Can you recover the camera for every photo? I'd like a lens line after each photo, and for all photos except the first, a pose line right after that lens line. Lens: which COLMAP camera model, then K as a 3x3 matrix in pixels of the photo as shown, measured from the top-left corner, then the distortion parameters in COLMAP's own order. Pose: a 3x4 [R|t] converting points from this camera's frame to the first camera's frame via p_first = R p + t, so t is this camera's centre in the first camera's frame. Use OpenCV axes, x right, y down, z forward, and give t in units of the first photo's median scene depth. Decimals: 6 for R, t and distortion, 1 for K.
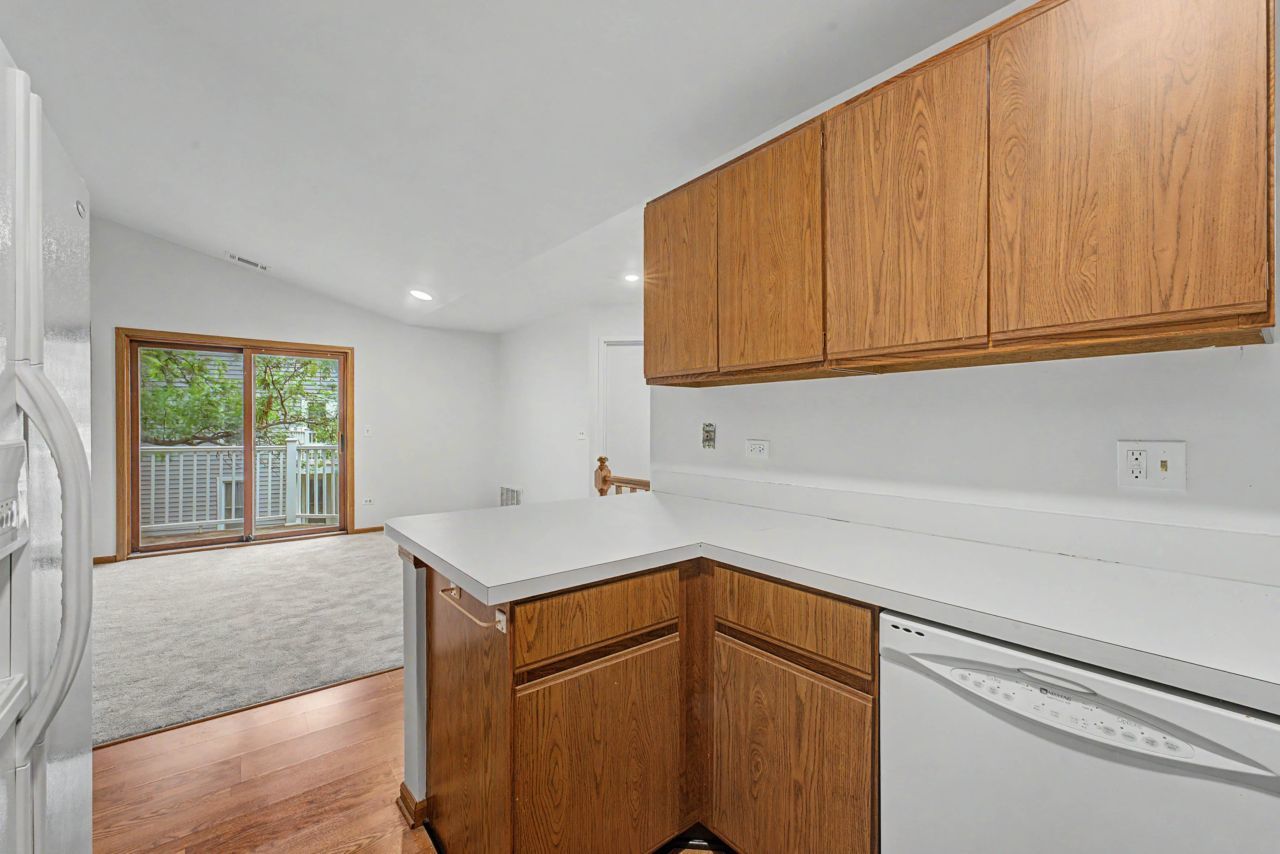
lens RADIAL K [[524.3, 0, 640.0], [0, 524.3, 427.0], [0, 0, 1]] dist [-0.001259, 0.000109]
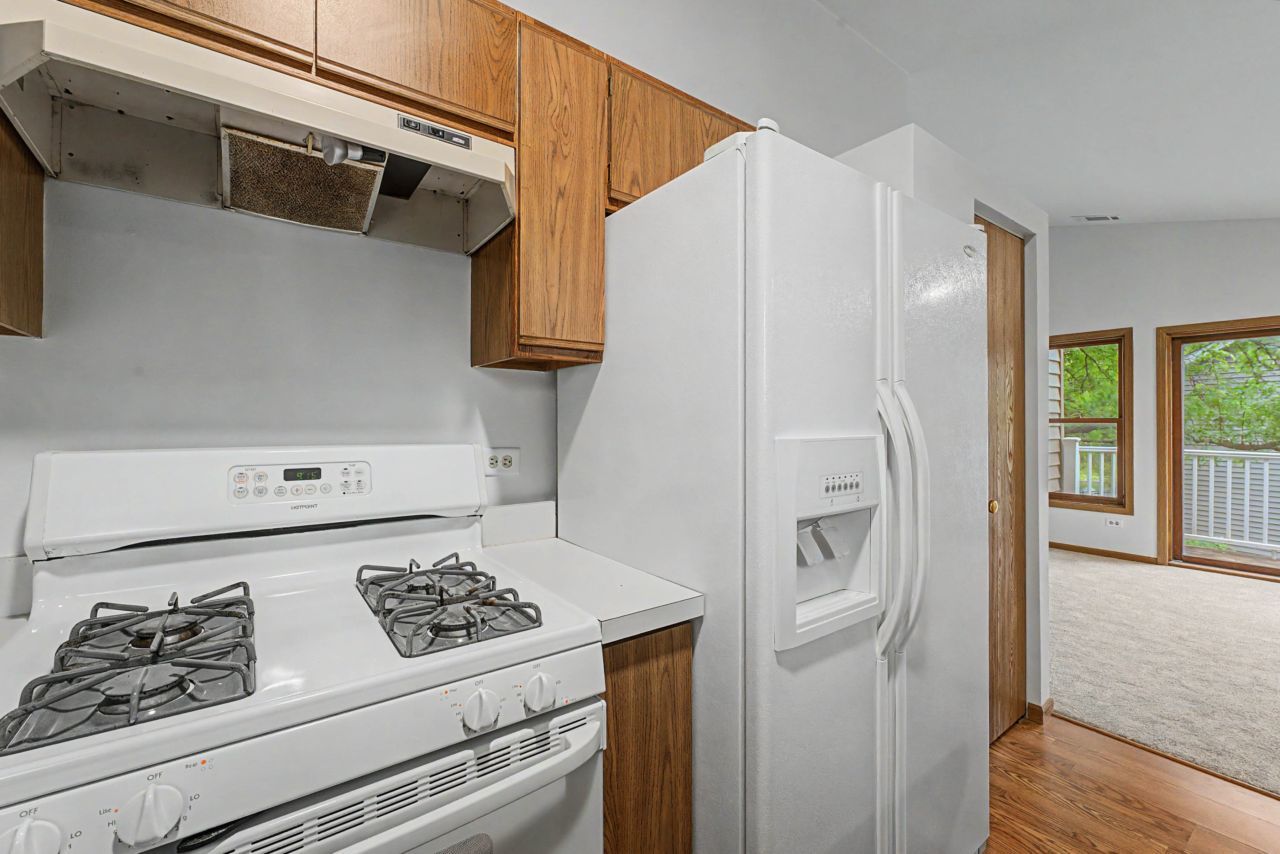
lens RADIAL K [[536.4, 0, 639.1], [0, 536.4, 419.8], [0, 0, 1]] dist [-0.000238, 0.000134]
pose [[-0.041363, -0.007232, -0.999118, 0.177848], [-0.007908, 0.999945, -0.006910, -0.003696], [0.999113, 0.007615, -0.041418, 0.197831]]
